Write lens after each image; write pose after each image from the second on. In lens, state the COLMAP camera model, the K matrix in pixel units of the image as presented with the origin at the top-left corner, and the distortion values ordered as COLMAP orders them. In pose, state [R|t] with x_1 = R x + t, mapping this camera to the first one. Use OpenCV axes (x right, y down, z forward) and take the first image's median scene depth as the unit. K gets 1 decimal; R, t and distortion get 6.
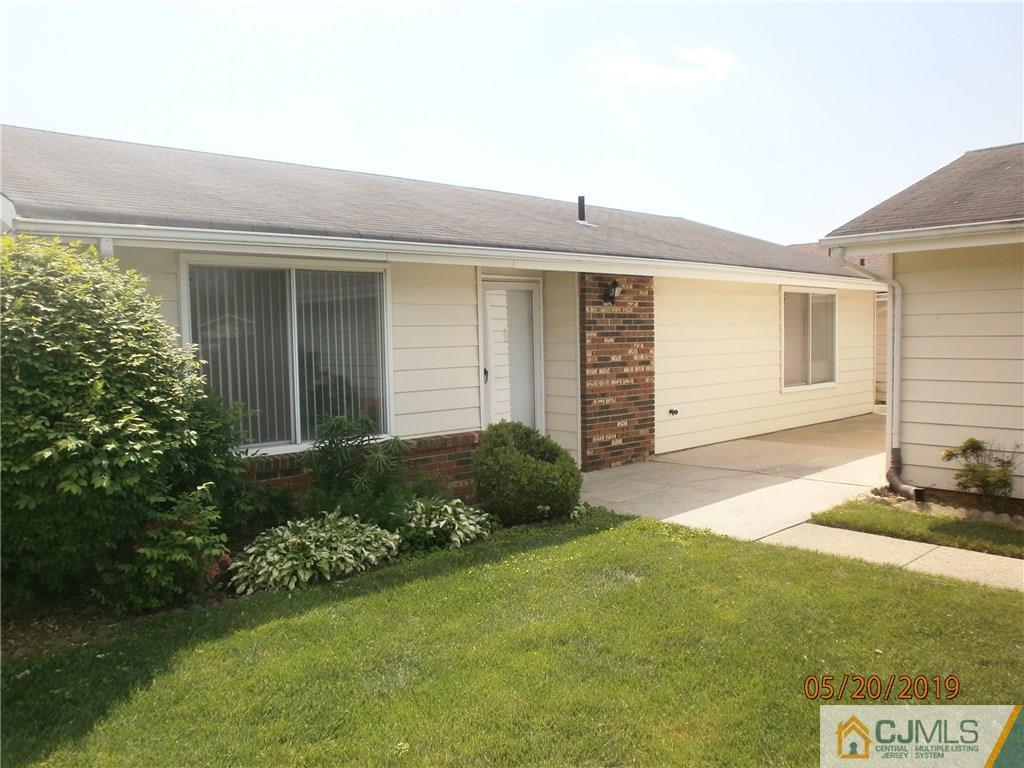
lens RADIAL K [[803.4, 0, 497.1], [0, 803.4, 384.8], [0, 0, 1]] dist [-0.065997, 0.000115]
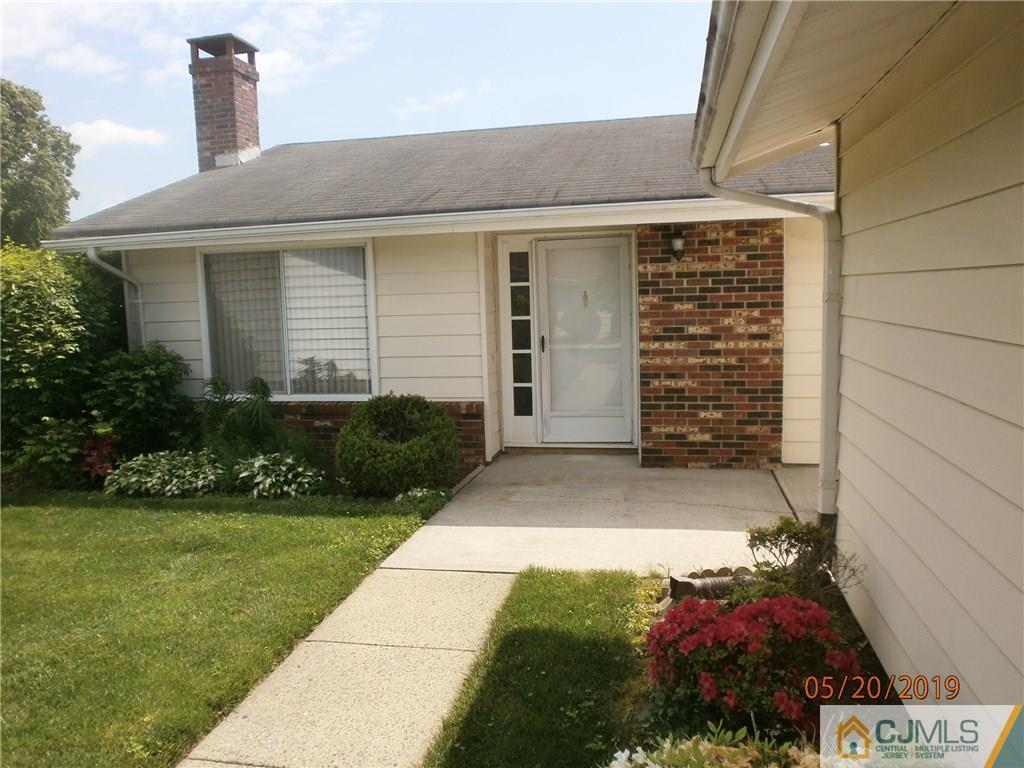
lens RADIAL K [[803.4, 0, 497.1], [0, 803.4, 384.8], [0, 0, 1]] dist [-0.065997, 0.000115]
pose [[0.584640, 0.094083, -0.805819, 0.655239], [-0.031012, 0.995119, 0.093685, -0.045990], [0.810700, -0.029782, 0.584704, 0.388103]]
